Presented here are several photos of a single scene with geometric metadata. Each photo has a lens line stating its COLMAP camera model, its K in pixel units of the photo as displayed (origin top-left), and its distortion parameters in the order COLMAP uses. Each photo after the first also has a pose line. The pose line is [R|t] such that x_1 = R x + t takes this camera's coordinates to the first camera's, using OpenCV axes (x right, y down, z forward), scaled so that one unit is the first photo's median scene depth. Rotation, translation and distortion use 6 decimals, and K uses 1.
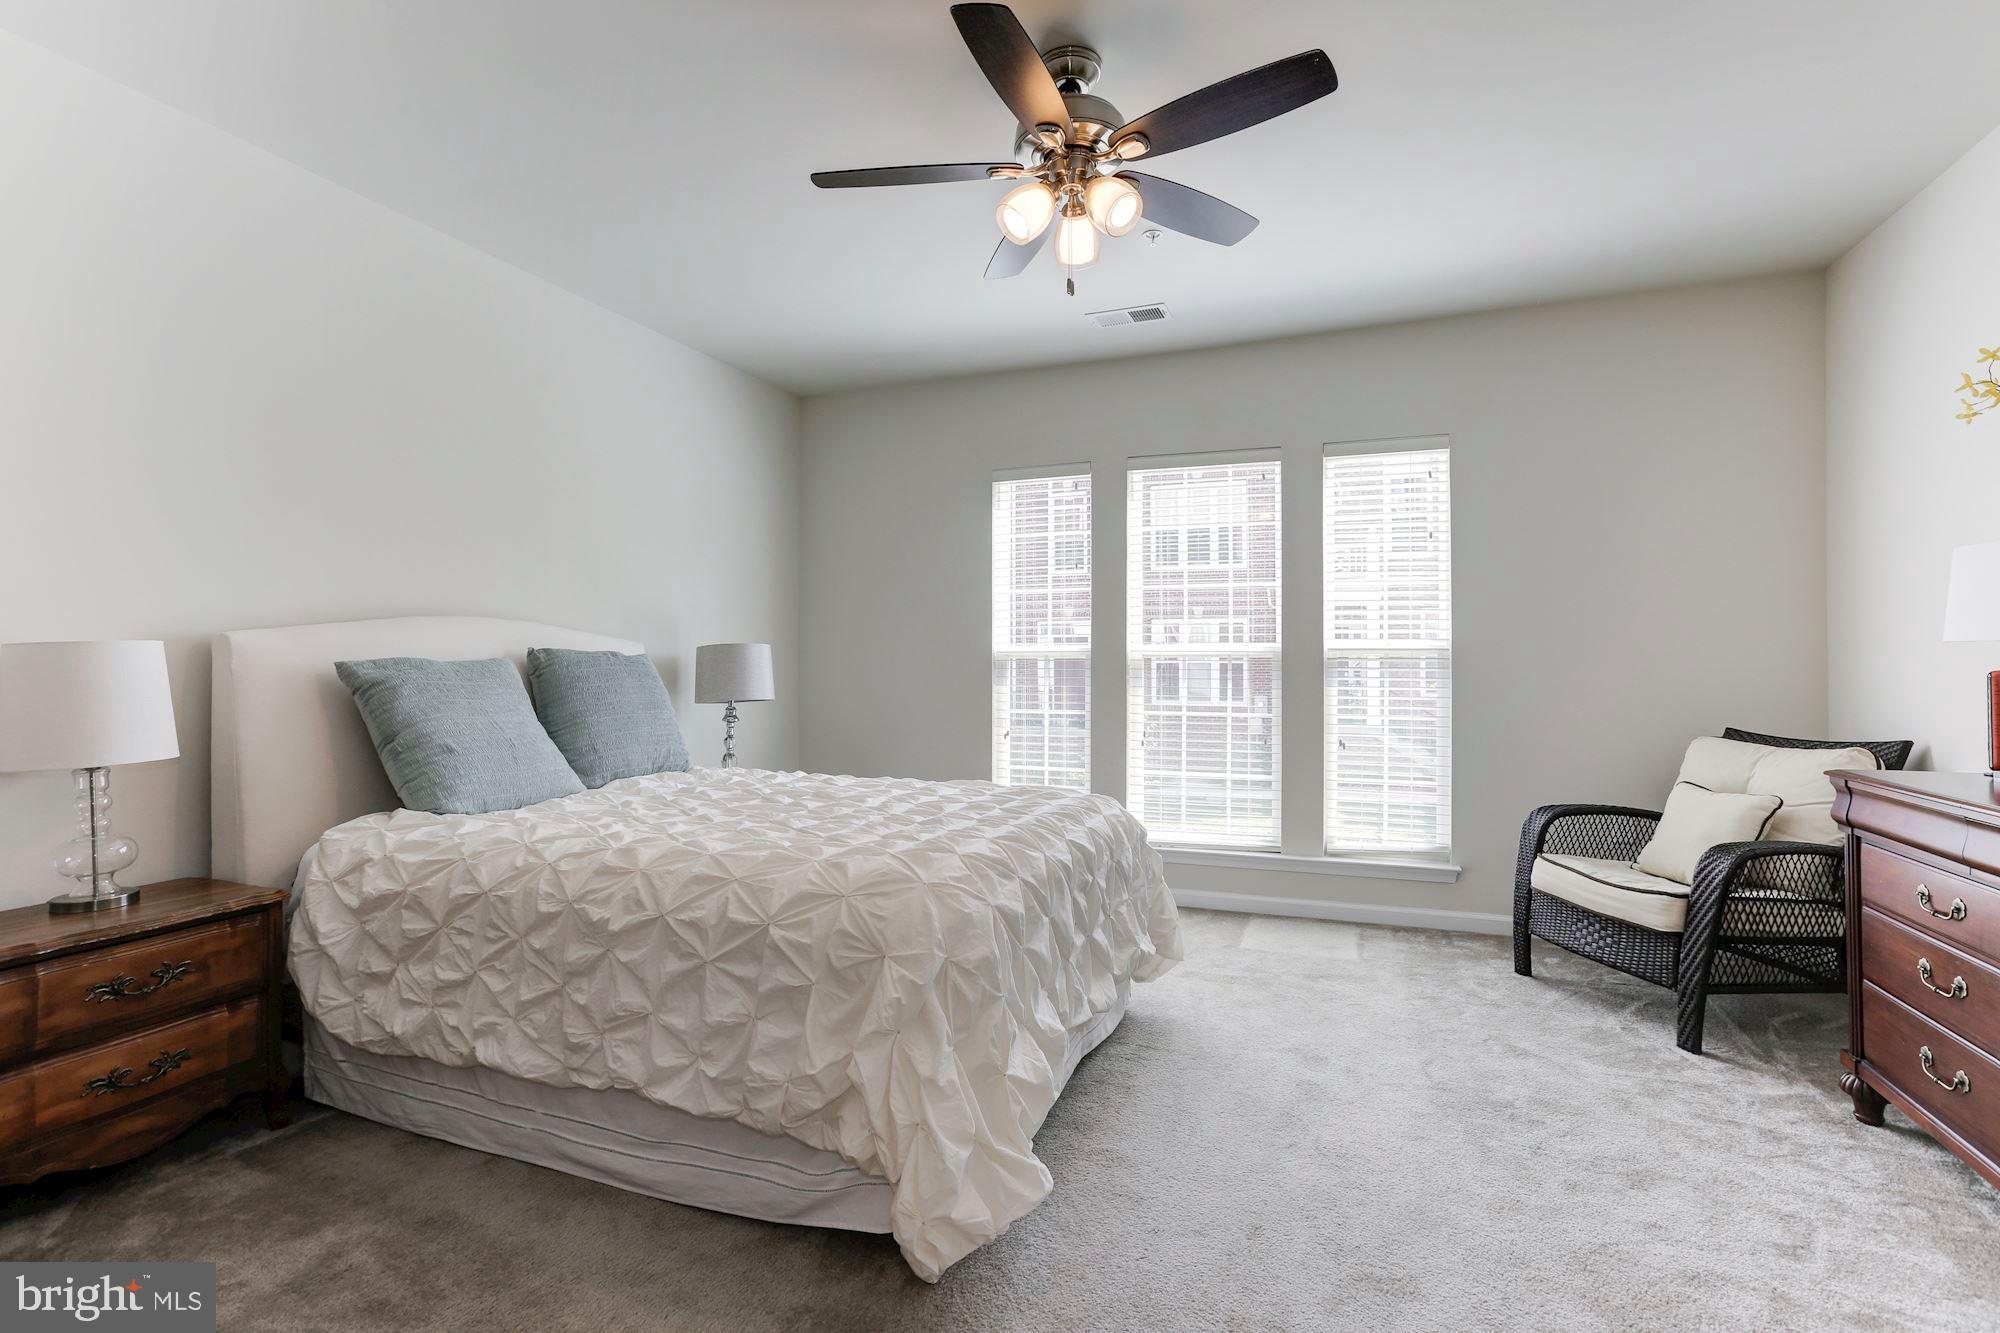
lens RADIAL K [[933.2, 0, 1014.7], [0, 933.2, 654.0], [0, 0, 1]] dist [-0.032512, 0.021368]
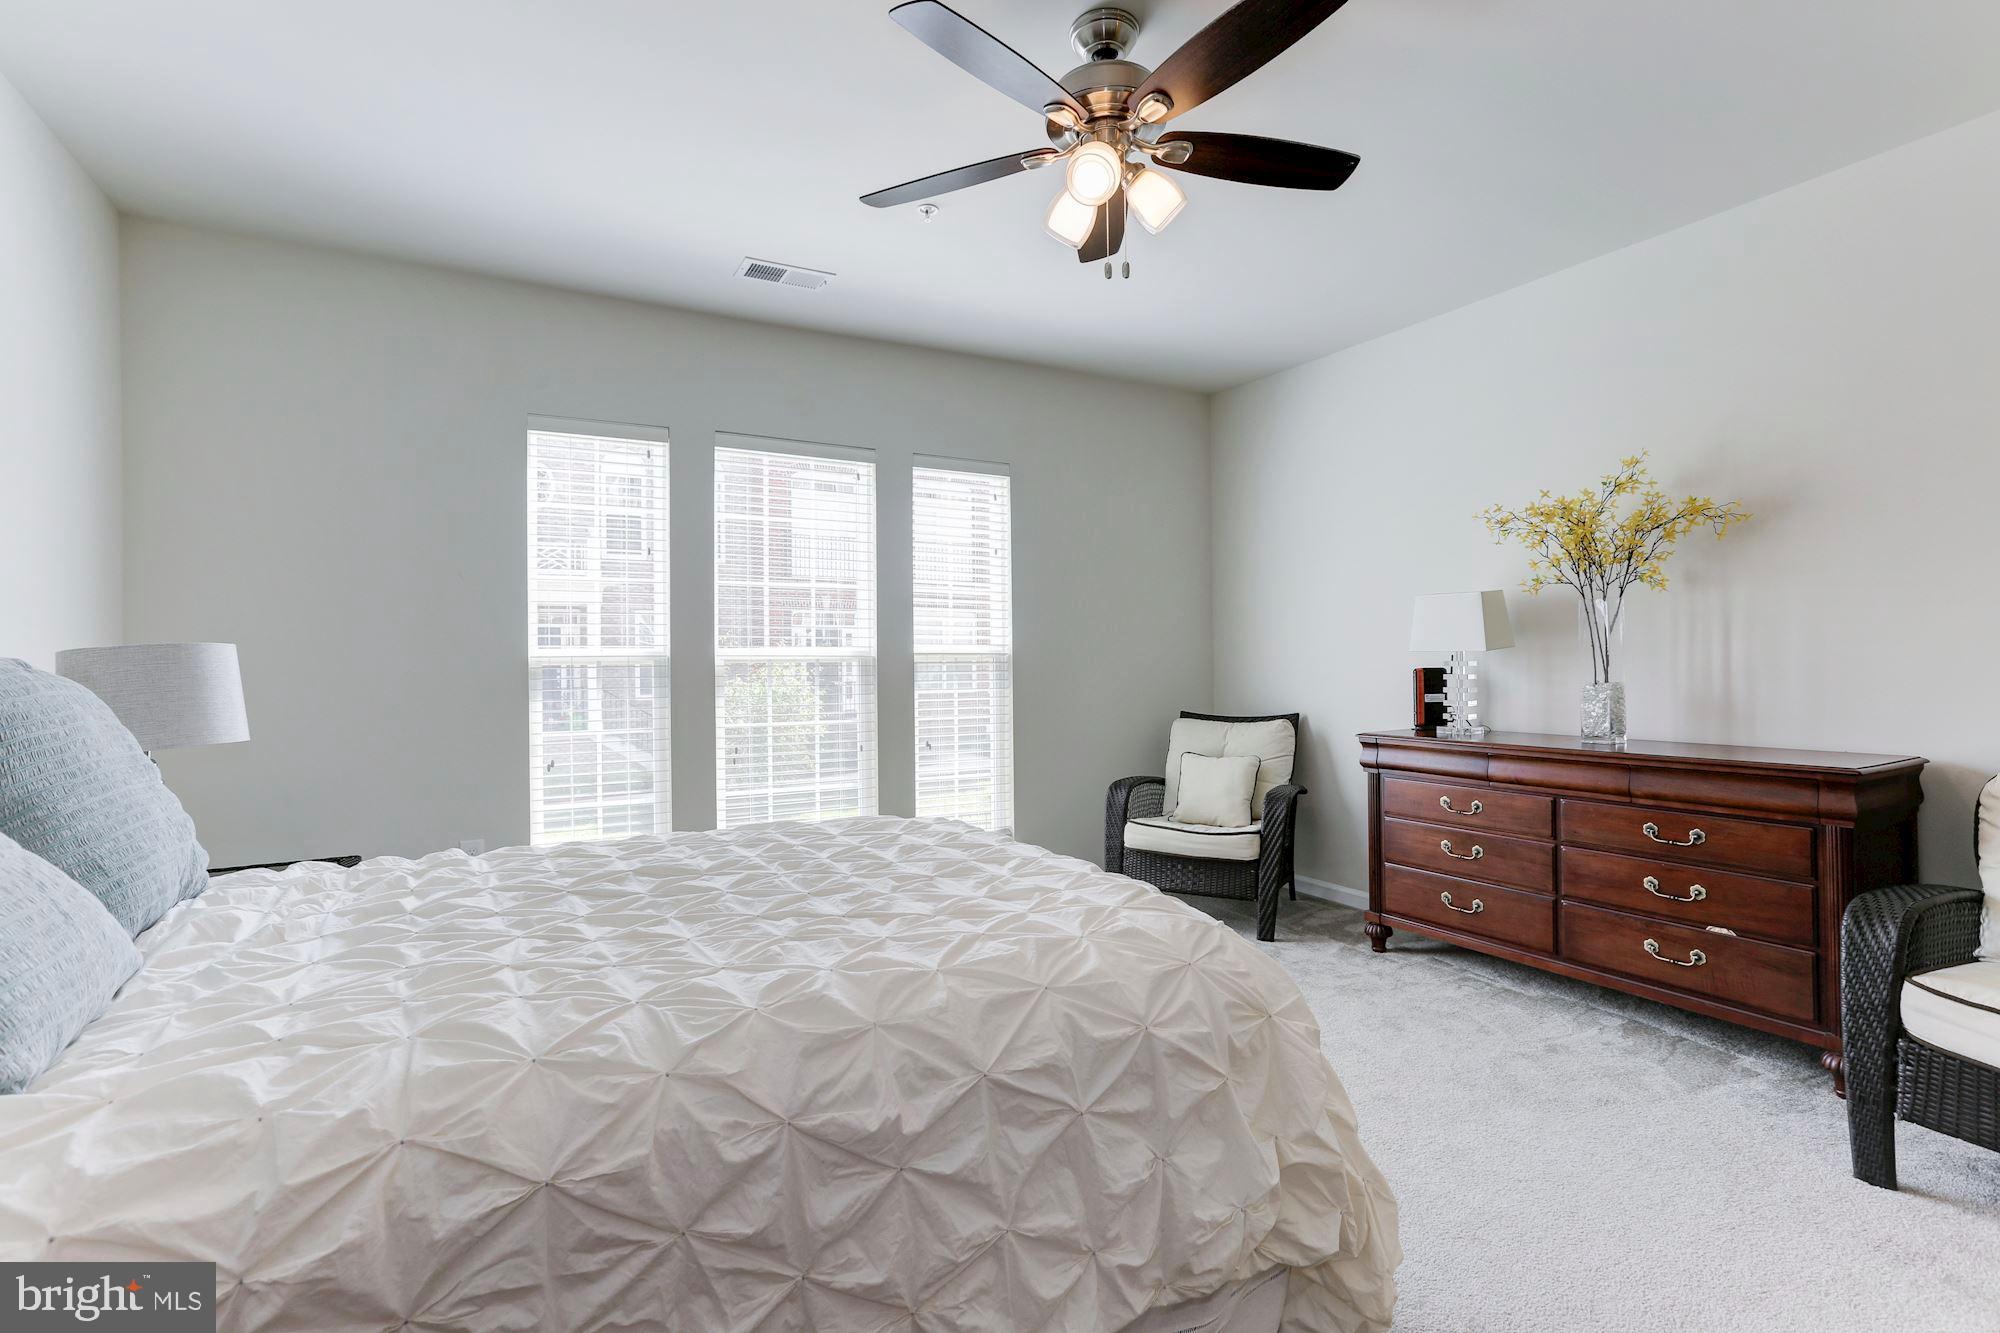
lens RADIAL K [[933.2, 0, 960.4], [0, 933.2, 662.1], [0, 0, 1]] dist [-0.032512, 0.021368]
pose [[0.642333, -0.005704, 0.766405, -0.620565], [0.001112, 0.999978, 0.006511, -0.003864], [-0.766425, -0.003330, 0.642325, 0.429287]]
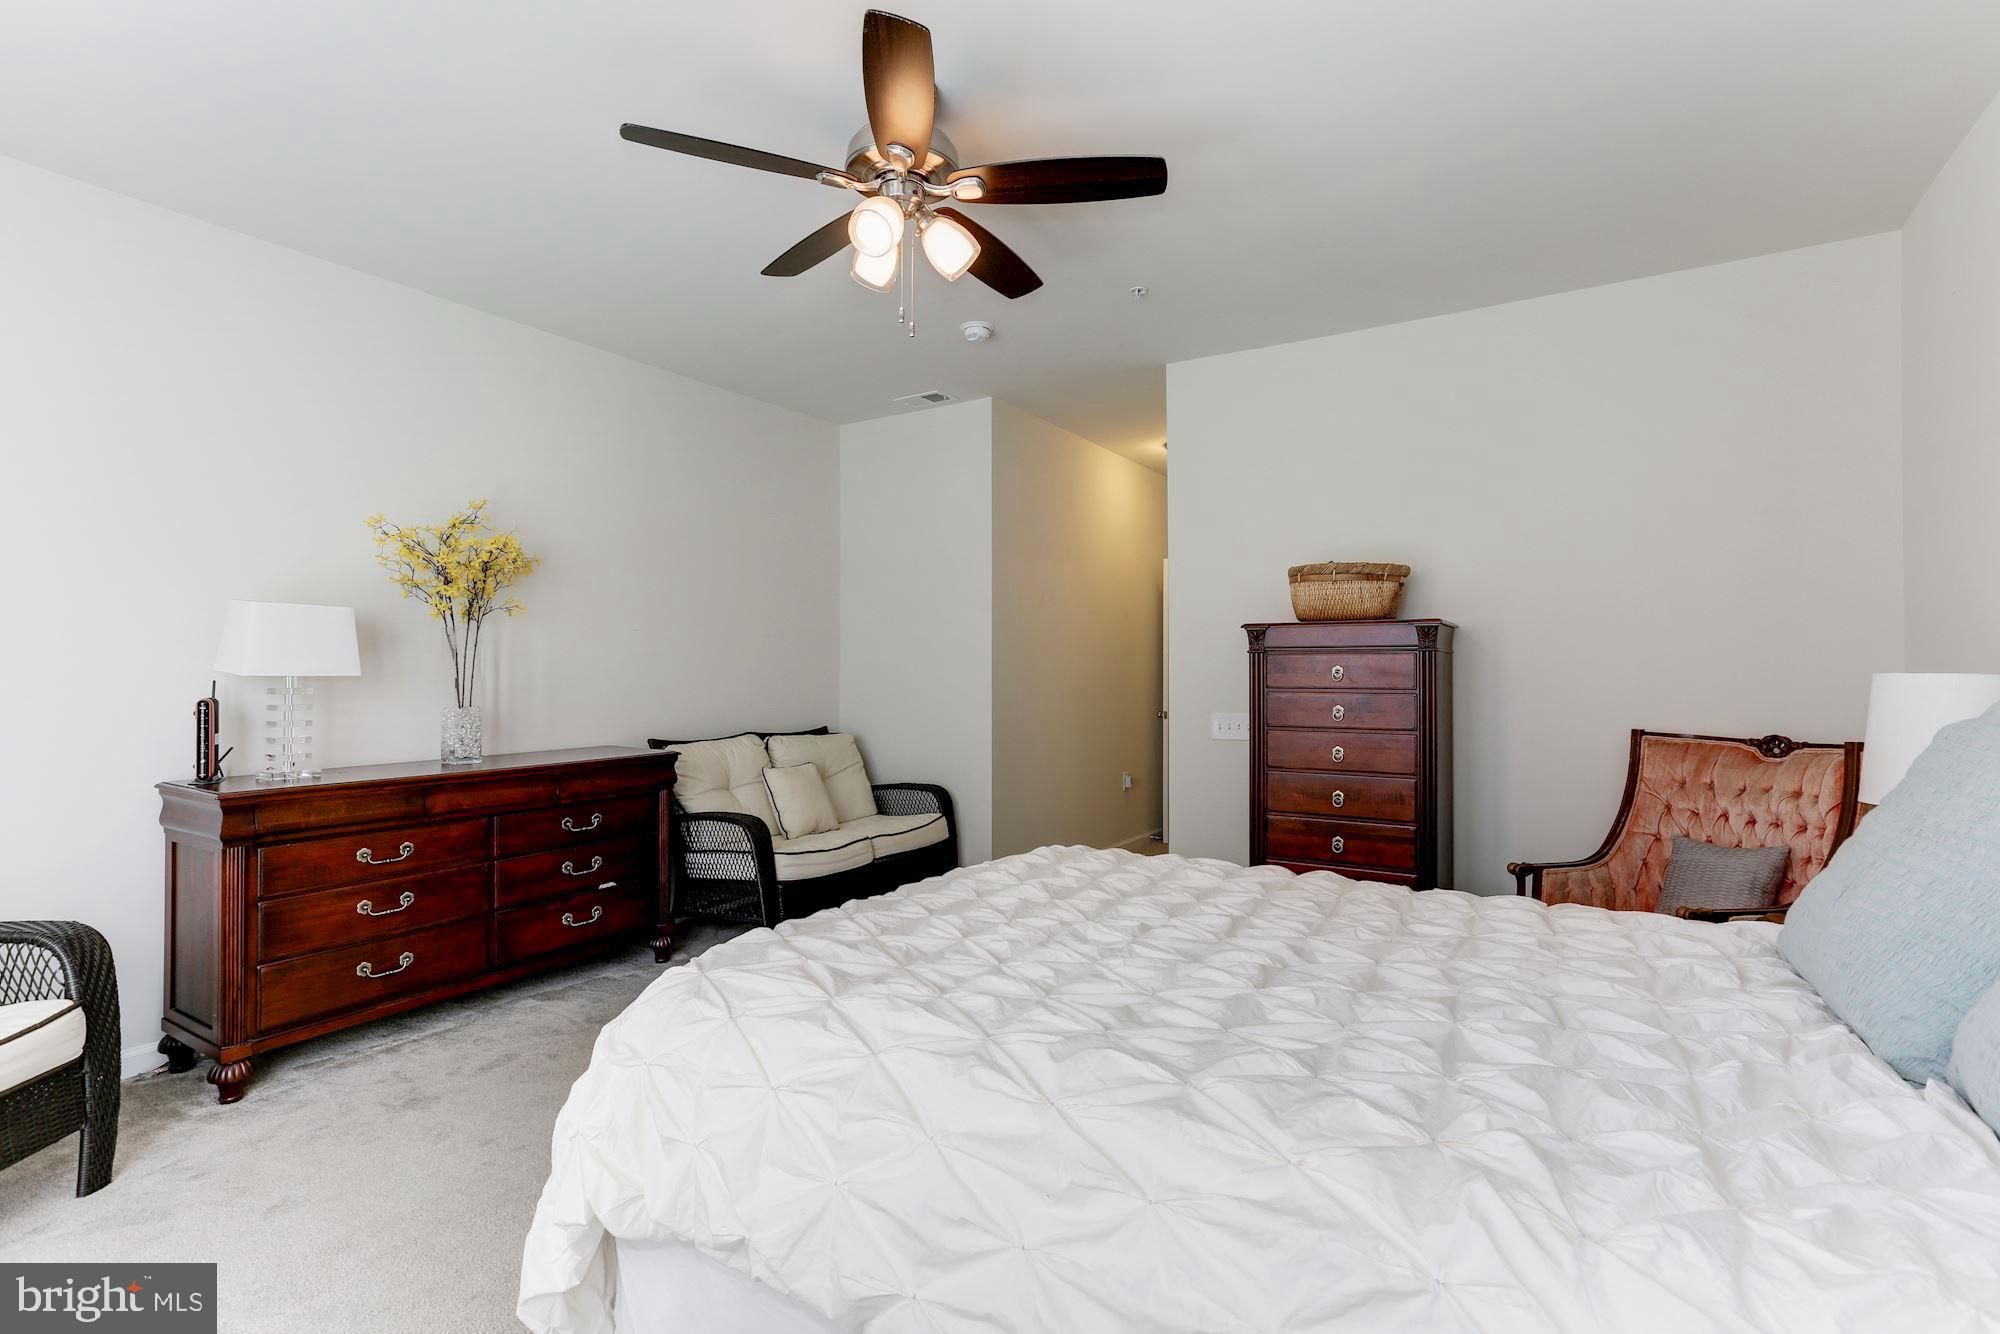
lens RADIAL K [[933.2, 0, 983.8], [0, 933.2, 665.2], [0, 0, 1]] dist [-0.032512, 0.021368]
pose [[-0.982336, 0.003083, 0.187100, -0.160169], [0.000986, 0.999936, -0.011303, -0.011388], [-0.187123, -0.010919, -0.982276, 1.576830]]
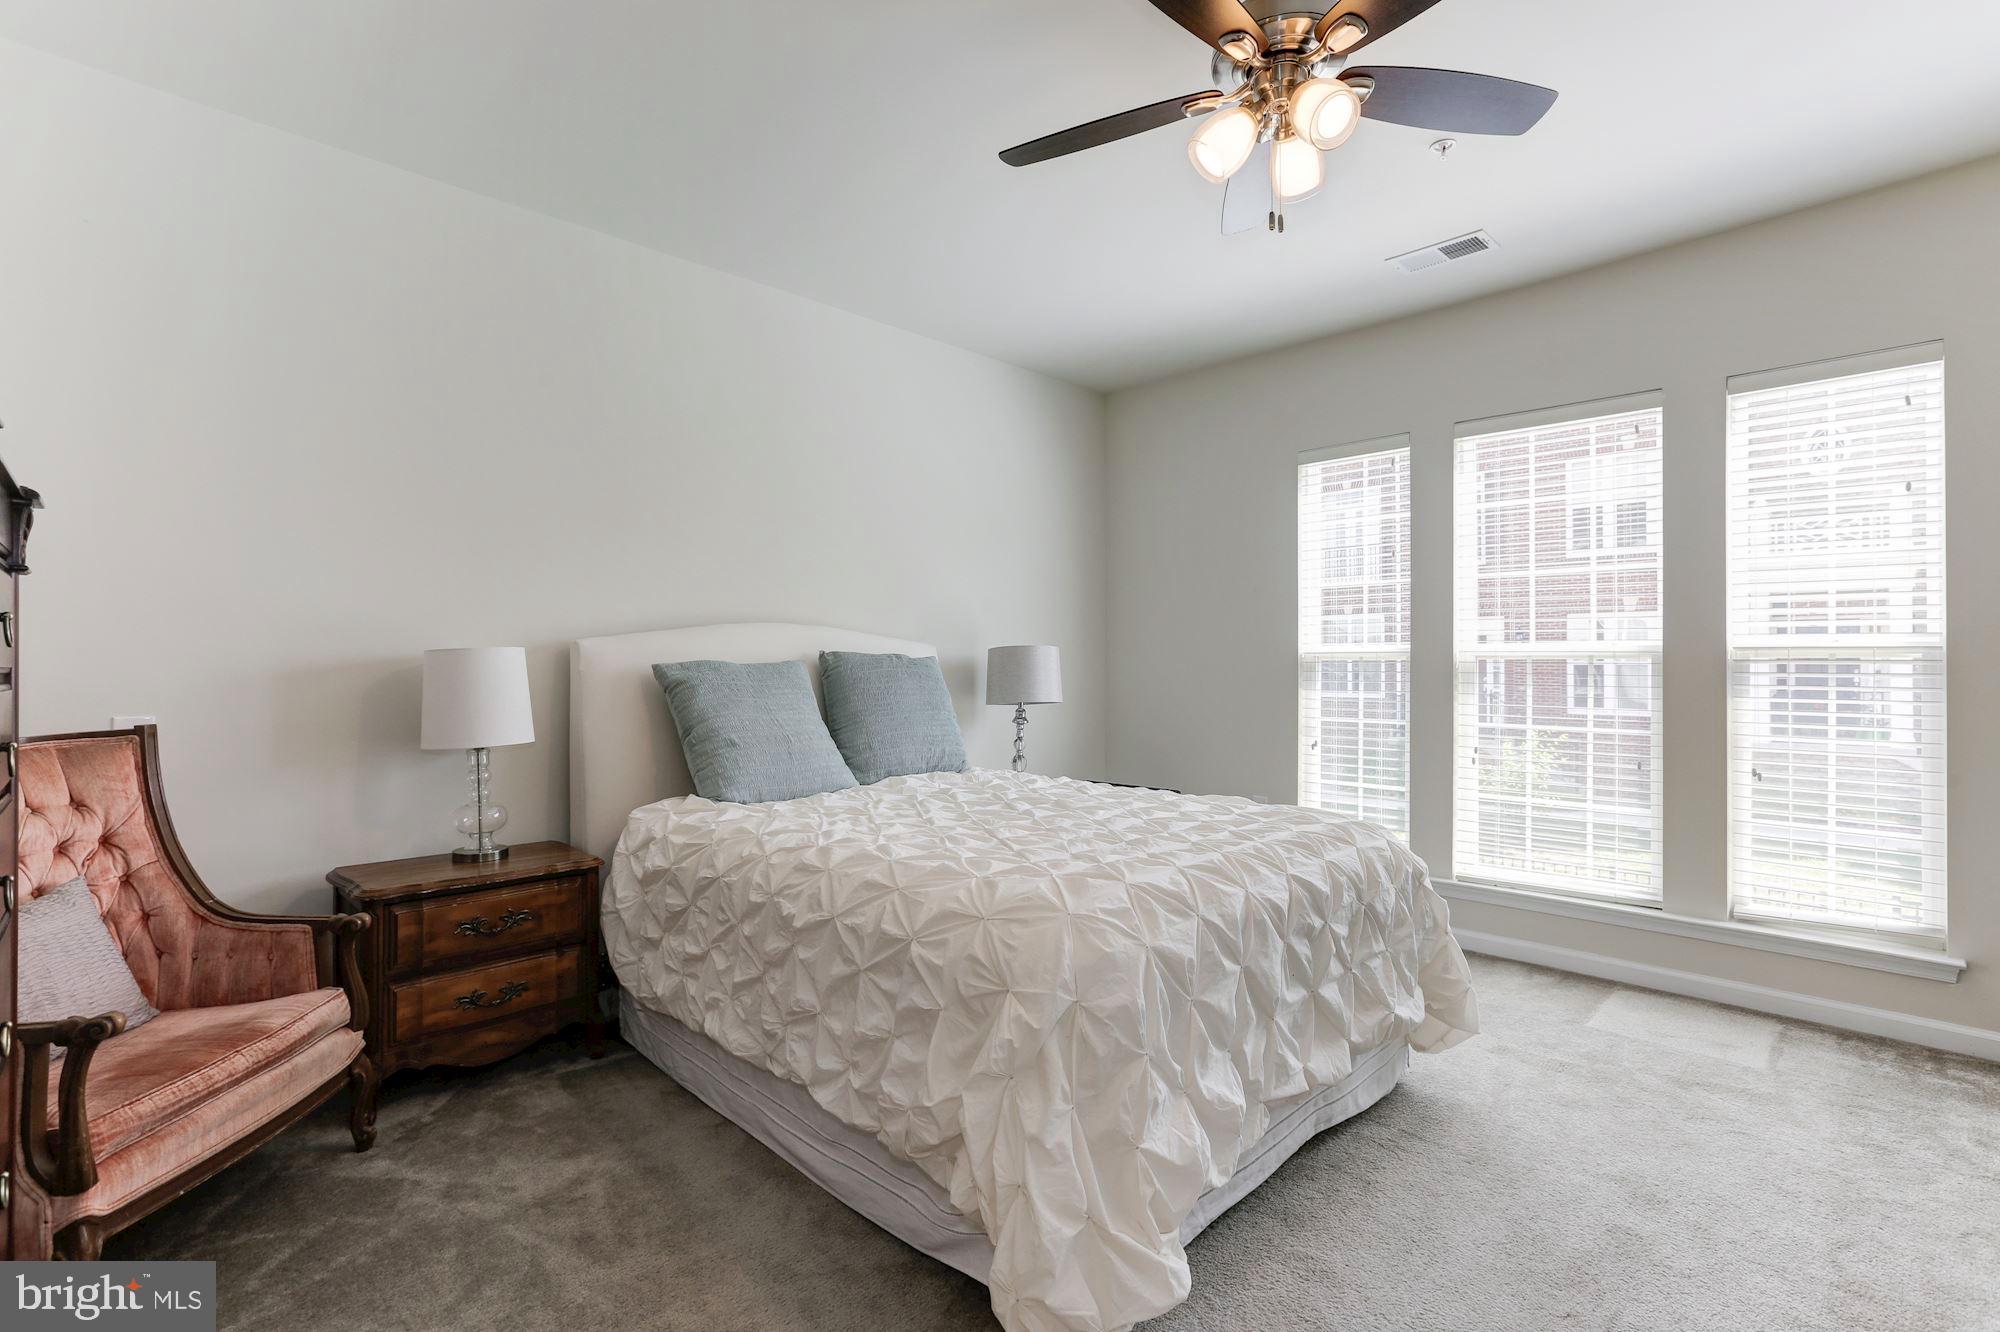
lens RADIAL K [[933.2, 0, 1019.9], [0, 933.2, 656.1], [0, 0, 1]] dist [-0.032512, 0.021368]
pose [[0.916011, -0.002780, -0.401144, 0.149827], [0.003239, 0.999995, 0.000466, -0.001173], [0.401140, -0.001726, 0.916015, 0.111034]]
